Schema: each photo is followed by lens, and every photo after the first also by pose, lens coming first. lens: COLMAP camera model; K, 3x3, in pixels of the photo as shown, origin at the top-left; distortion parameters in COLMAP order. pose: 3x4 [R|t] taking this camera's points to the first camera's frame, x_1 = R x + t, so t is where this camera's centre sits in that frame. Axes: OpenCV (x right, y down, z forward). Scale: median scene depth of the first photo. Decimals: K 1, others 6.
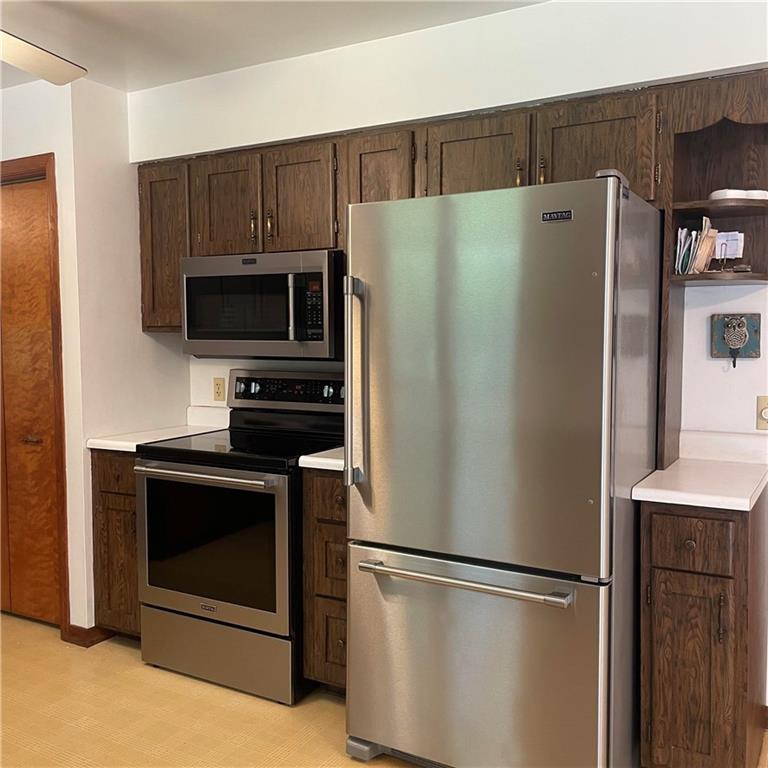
lens RADIAL K [[770.2, 0, 389.5], [0, 770.2, 379.7], [0, 0, 1]] dist [0.037011, 0.000000]
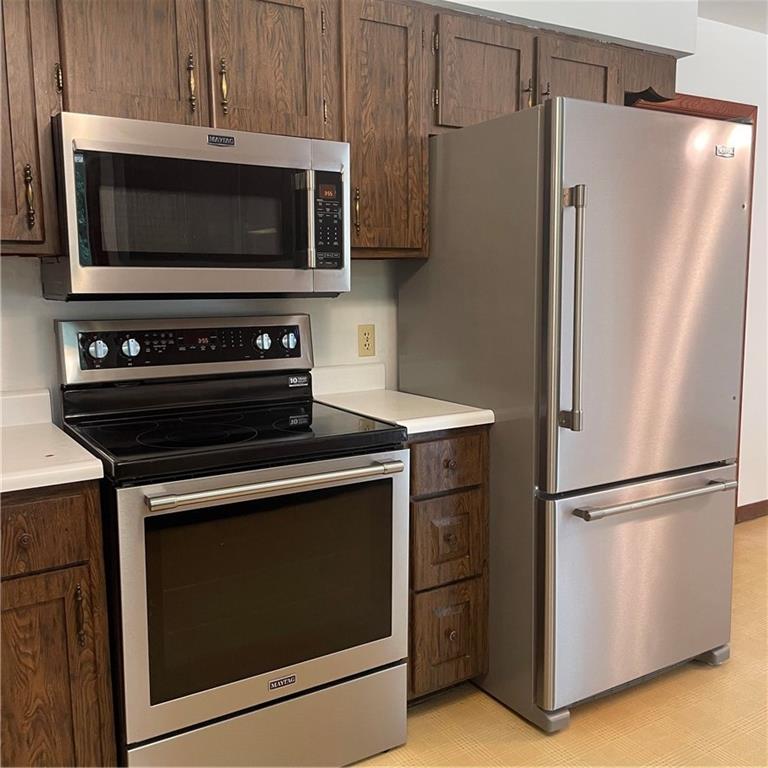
lens RADIAL K [[770.2, 0, 381.9], [0, 770.2, 385.0], [0, 0, 1]] dist [0.037011, 0.000000]
pose [[0.485065, -0.117622, 0.866532, -0.704910], [0.059354, 0.993056, 0.101571, -0.012129], [-0.872462, 0.002164, 0.488678, 0.593170]]
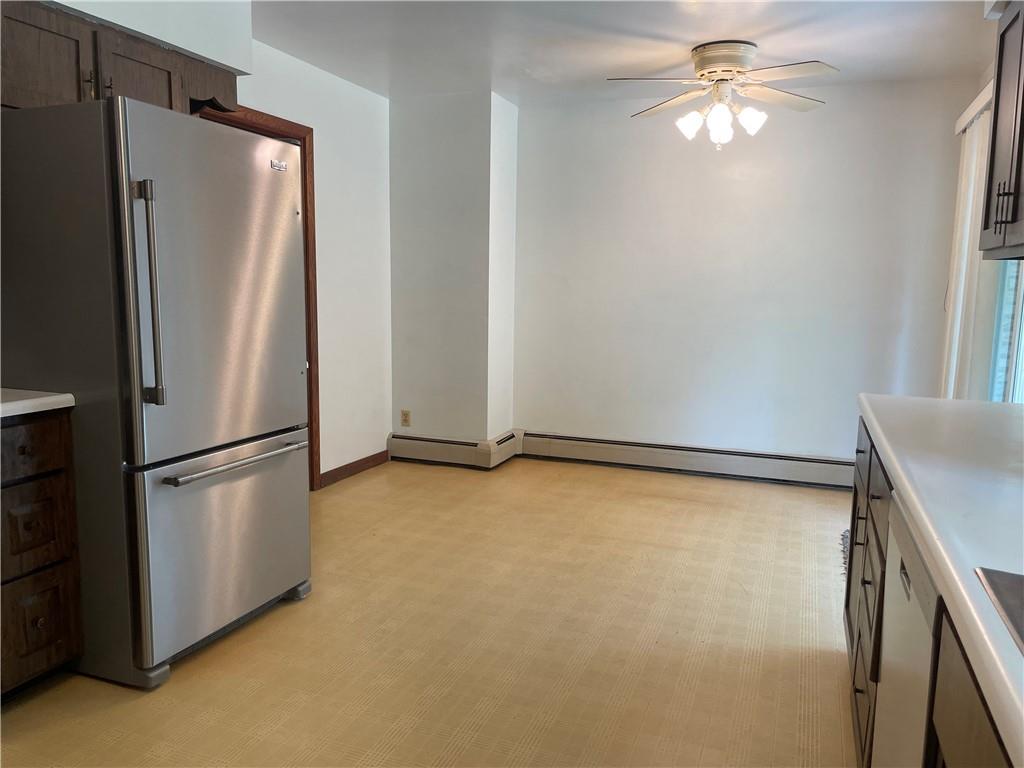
lens RADIAL K [[776.2, 0, 509.6], [0, 776.2, 384.7], [0, 0, 1]] dist [0.072064, -0.094977]
pose [[-0.146859, -0.125861, 0.981117, -0.825612], [0.042515, 0.990152, 0.133384, 0.001535], [-0.988243, 0.061300, -0.140062, 0.548763]]
